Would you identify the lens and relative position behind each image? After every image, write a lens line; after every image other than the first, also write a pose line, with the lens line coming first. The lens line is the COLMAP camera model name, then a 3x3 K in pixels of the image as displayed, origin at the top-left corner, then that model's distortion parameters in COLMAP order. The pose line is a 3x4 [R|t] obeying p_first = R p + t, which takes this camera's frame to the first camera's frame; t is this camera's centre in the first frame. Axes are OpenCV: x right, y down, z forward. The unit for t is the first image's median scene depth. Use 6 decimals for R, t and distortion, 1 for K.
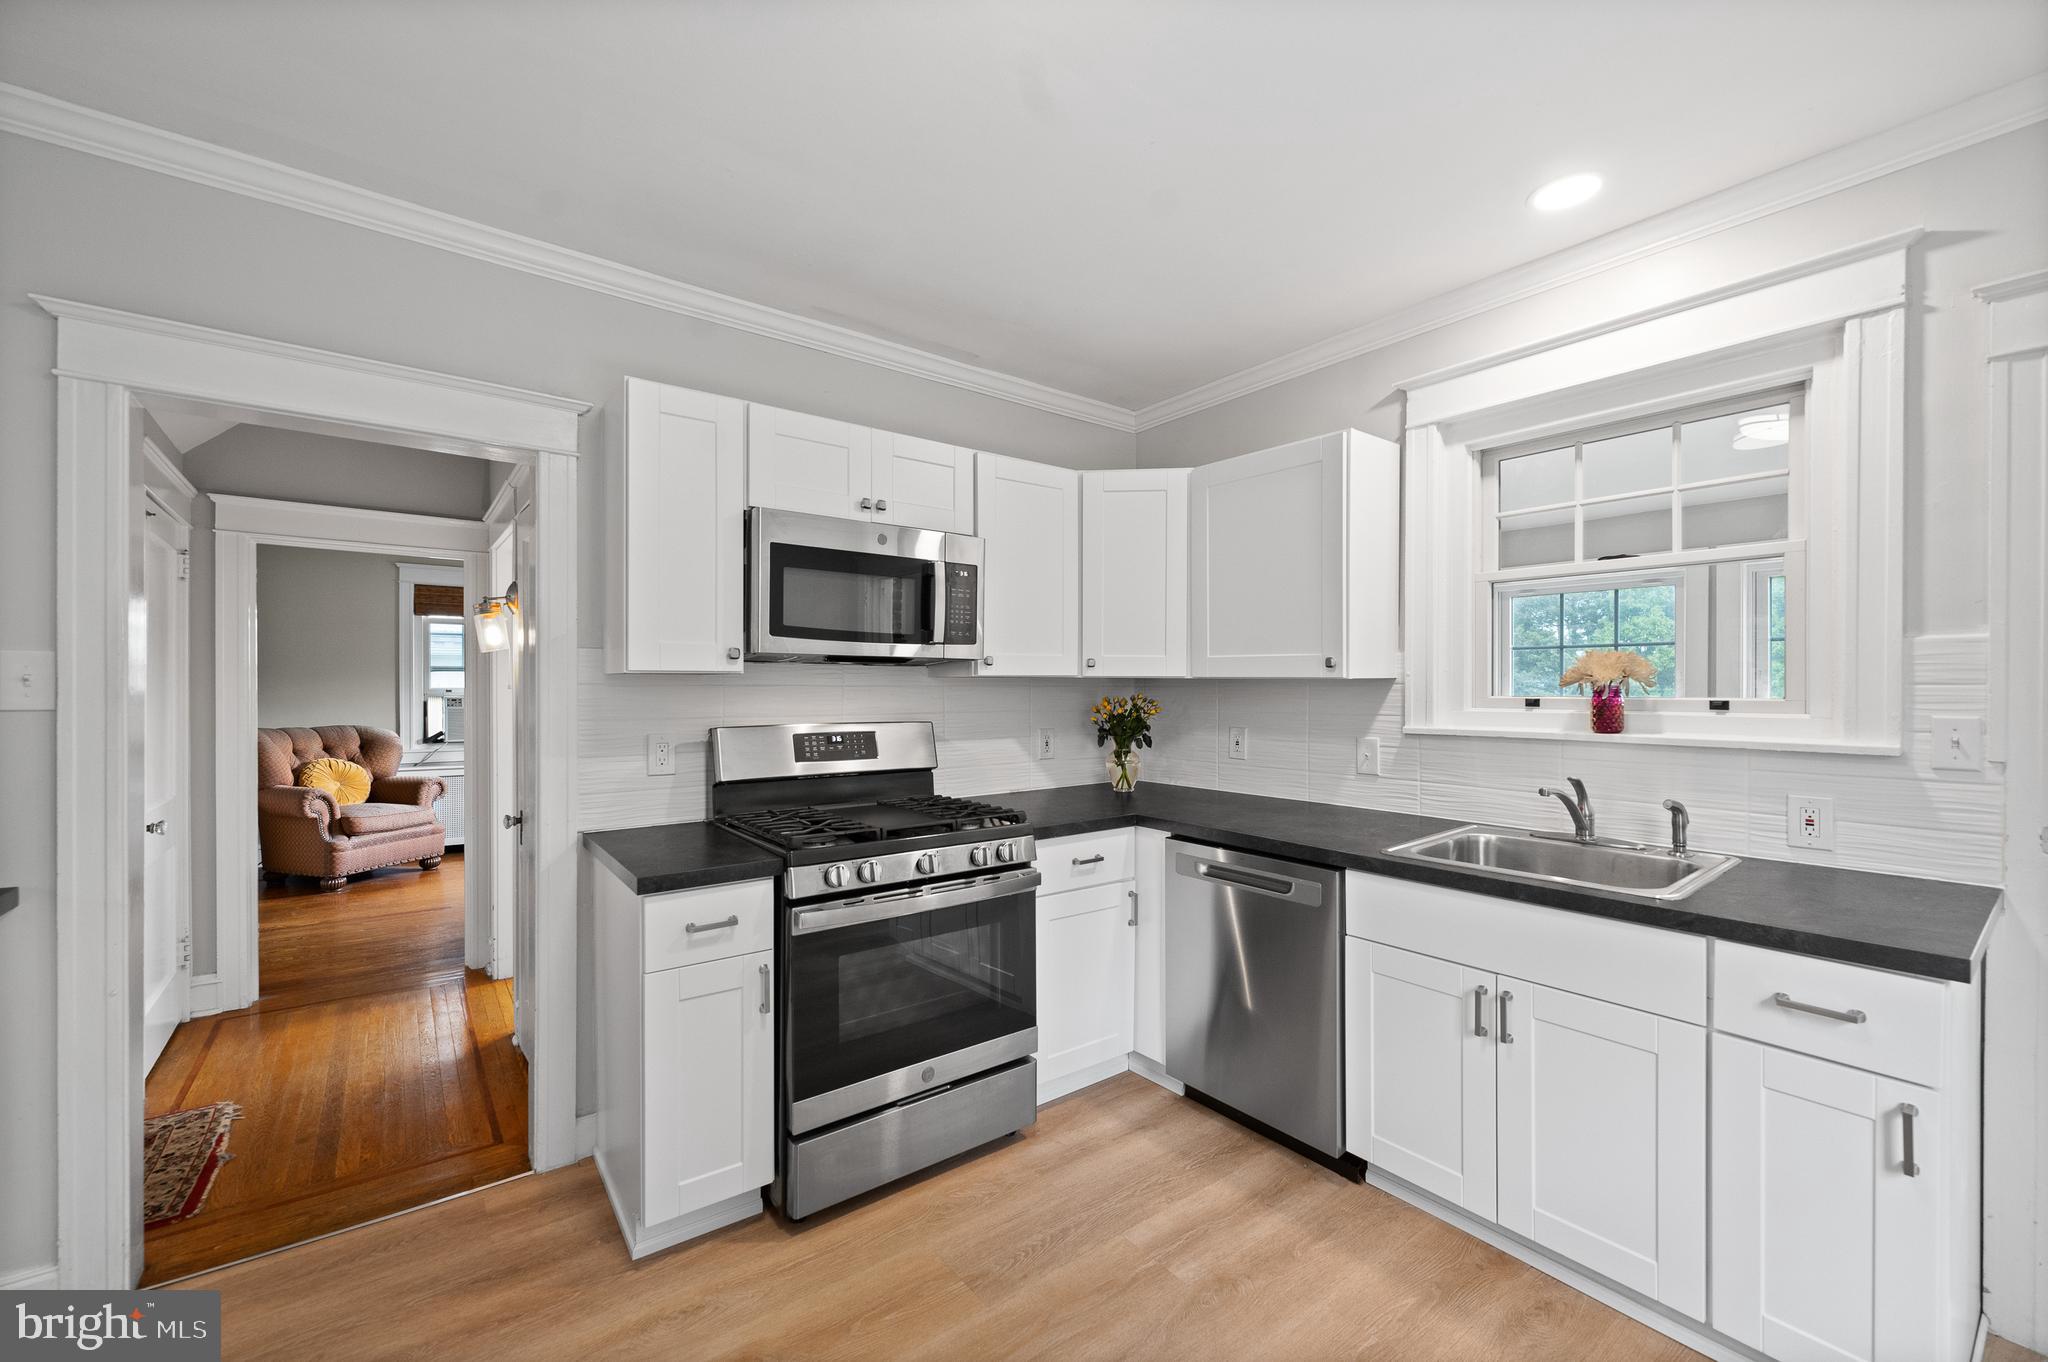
lens RADIAL K [[845.3, 0, 1027.4], [0, 845.3, 684.3], [0, 0, 1]] dist [-0.003739, 0.000675]
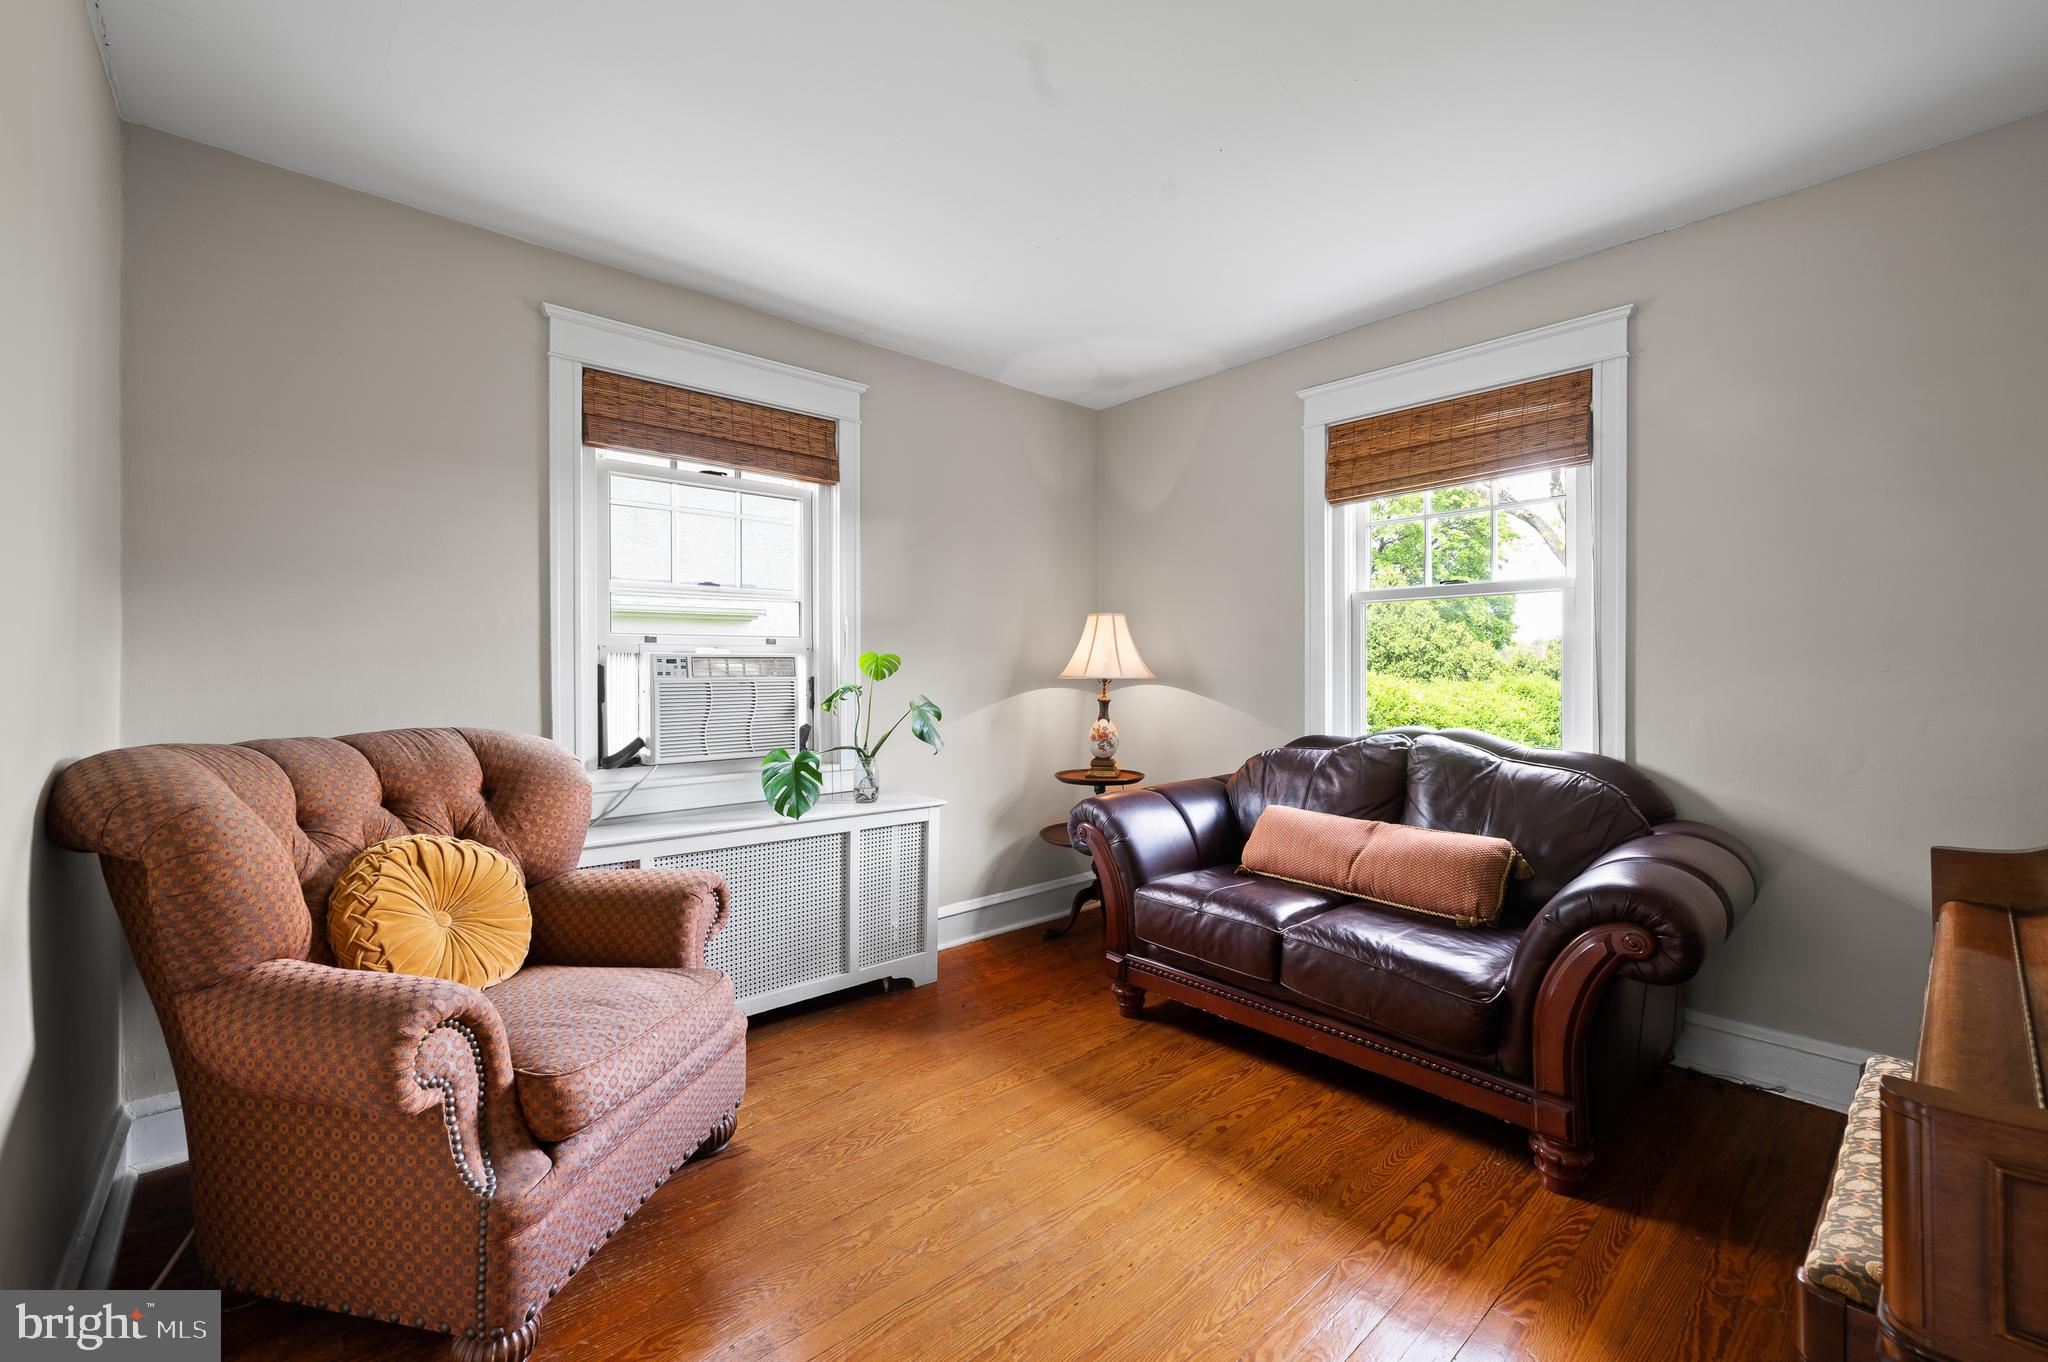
lens RADIAL K [[845.3, 0, 1008.7], [0, 845.3, 665.2], [0, 0, 1]] dist [-0.003739, 0.000675]
pose [[0.997241, -0.001010, 0.074232, -0.621538], [0.001060, 0.999999, -0.000629, 0.023959], [-0.074231, 0.000706, 0.997241, 0.660527]]
